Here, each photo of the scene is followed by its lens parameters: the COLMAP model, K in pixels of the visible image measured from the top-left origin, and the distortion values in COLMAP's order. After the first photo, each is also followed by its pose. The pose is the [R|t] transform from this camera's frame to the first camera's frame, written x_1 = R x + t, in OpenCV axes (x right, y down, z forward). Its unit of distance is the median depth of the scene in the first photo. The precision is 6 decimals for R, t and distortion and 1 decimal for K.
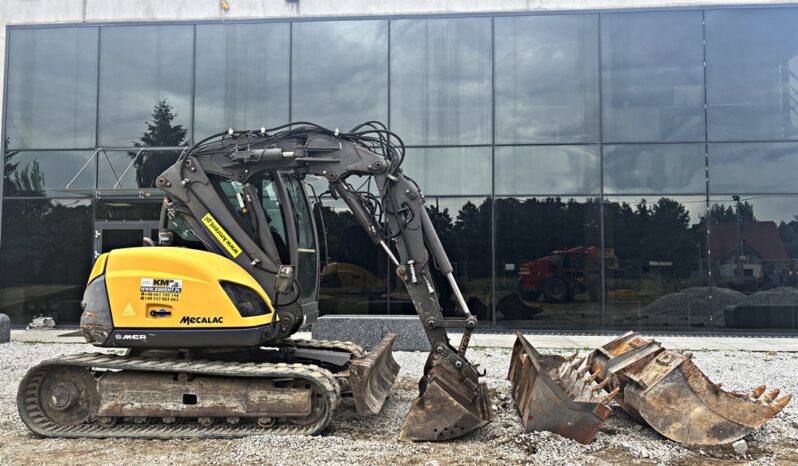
lens RADIAL K [[603.3, 0, 403.1], [0, 603.3, 235.8], [0, 0, 1]] dist [0.040225, -0.042631]
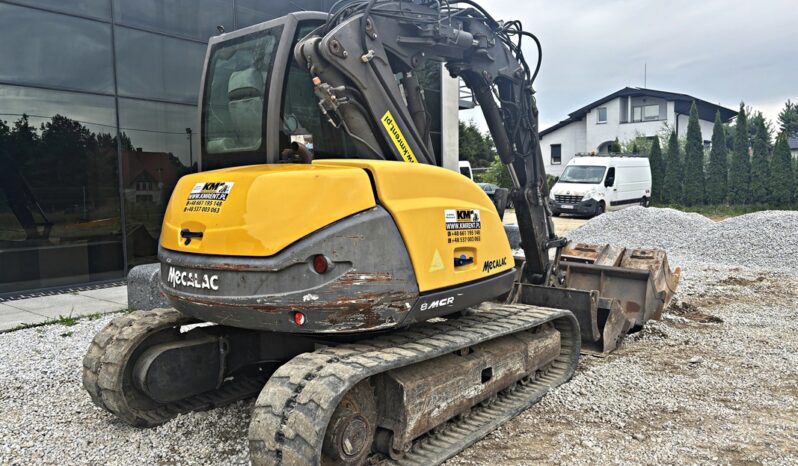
lens RADIAL K [[603.3, 0, 404.4], [0, 603.3, 229.8], [0, 0, 1]] dist [0.040225, -0.042631]
pose [[0.564617, -0.066037, 0.822707, -0.921035], [-0.026078, 0.994869, 0.097753, 0.029440], [-0.824941, -0.076648, 0.559998, 0.649641]]
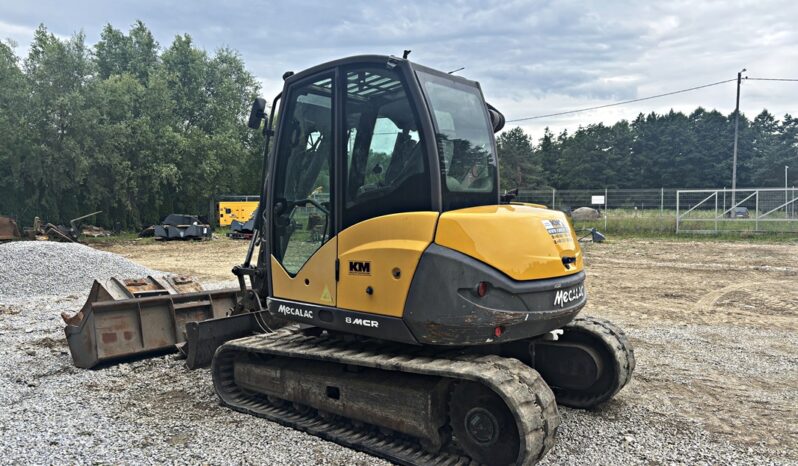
lens RADIAL K [[603.3, 0, 394.8], [0, 603.3, 234.5], [0, 0, 1]] dist [0.040225, -0.042631]
pose [[-0.850386, -0.021880, 0.525704, -0.767054], [-0.019670, 0.999759, 0.009791, 0.061131], [-0.525792, -0.002014, -0.850611, 1.900390]]
